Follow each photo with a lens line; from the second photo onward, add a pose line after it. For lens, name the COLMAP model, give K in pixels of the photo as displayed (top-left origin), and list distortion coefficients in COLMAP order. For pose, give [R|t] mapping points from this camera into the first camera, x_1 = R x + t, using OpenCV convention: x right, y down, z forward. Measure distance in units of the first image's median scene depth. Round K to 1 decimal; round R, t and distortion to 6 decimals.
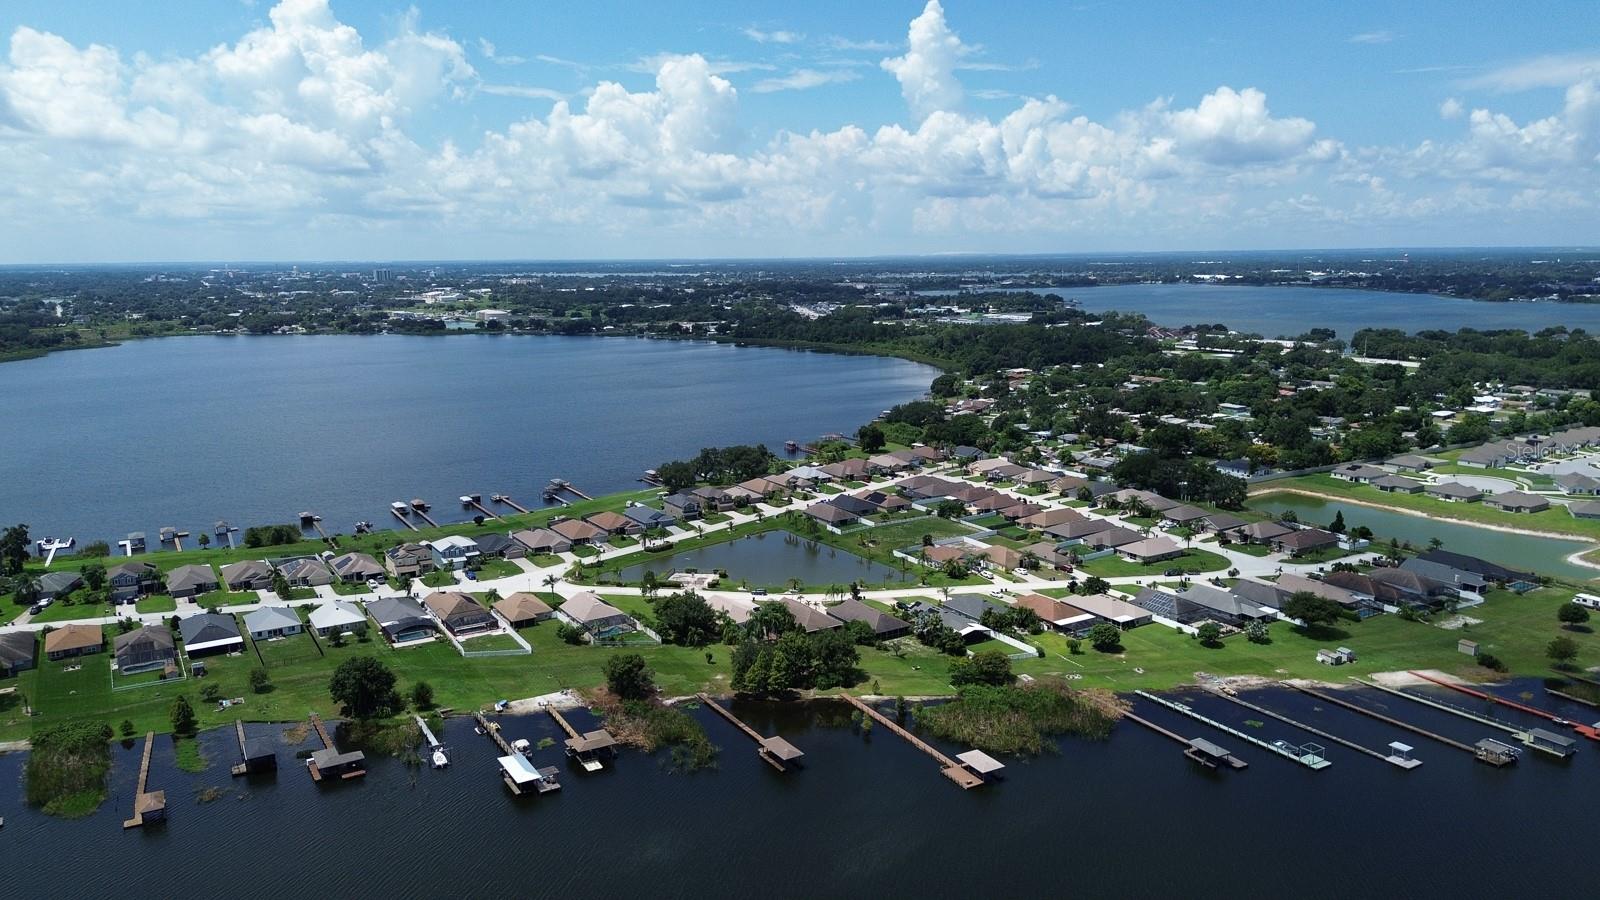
lens RADIAL K [[1122.9, 0, 798.1], [0, 1122.9, 457.0], [0, 0, 1]] dist [0.065350, -0.065424]
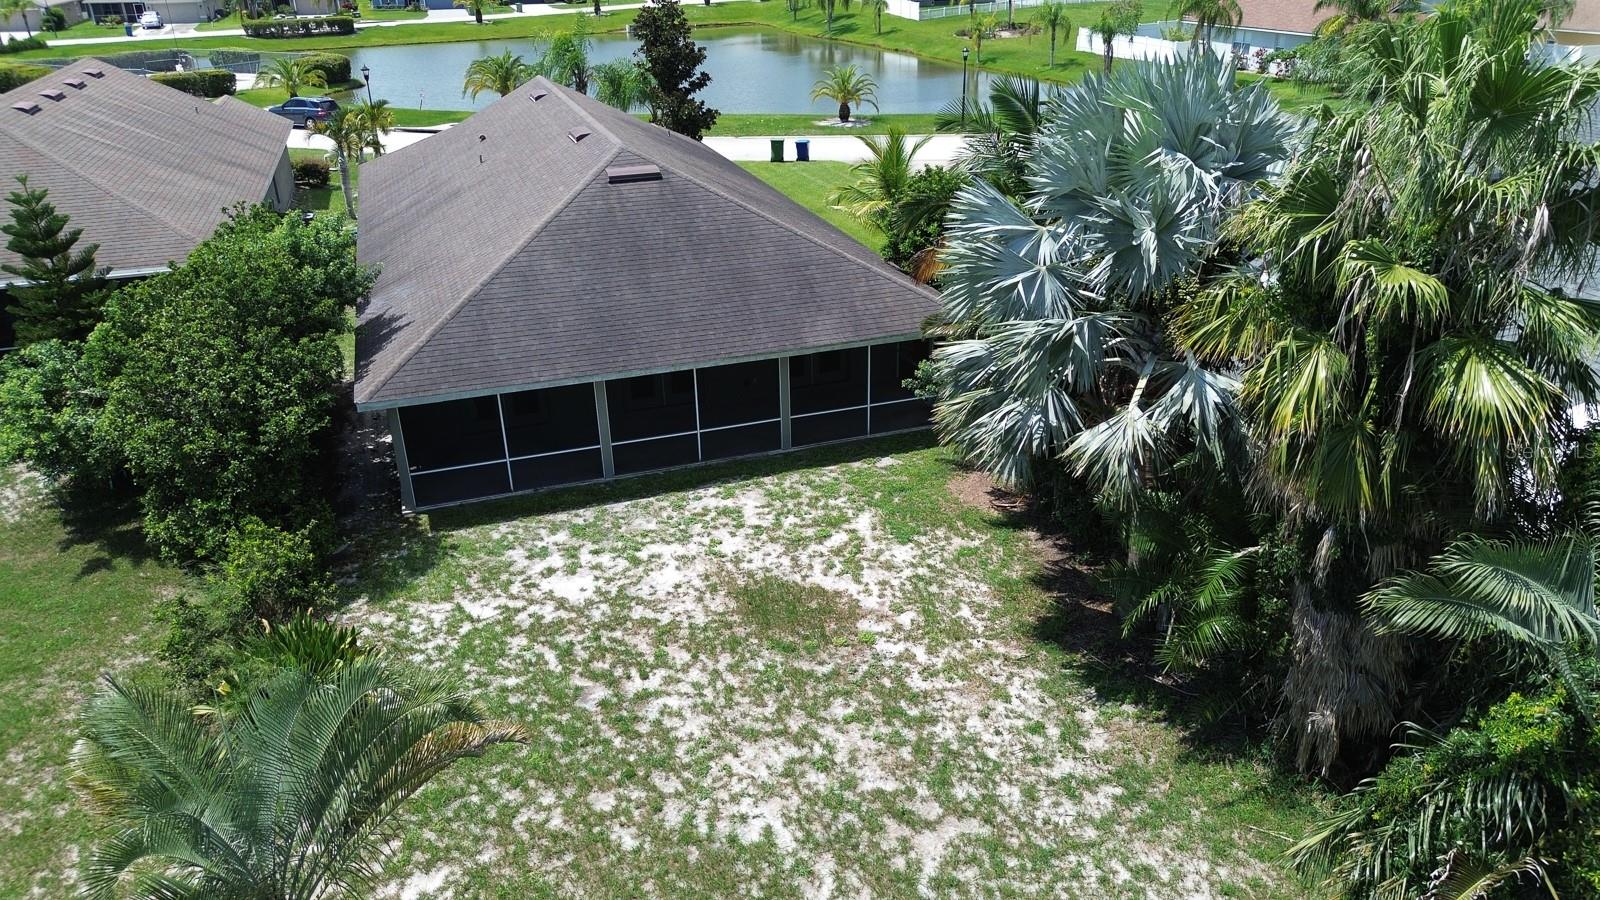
lens RADIAL K [[1131.5, 0, 804.5], [0, 1131.5, 443.0], [0, 0, 1]] dist [0.070244, -0.084188]
pose [[0.975445, 0.083823, -0.203668, 0.108157], [-0.030557, 0.967308, 0.251758, 0.140119], [0.218112, -0.239353, 0.946117, 0.934974]]
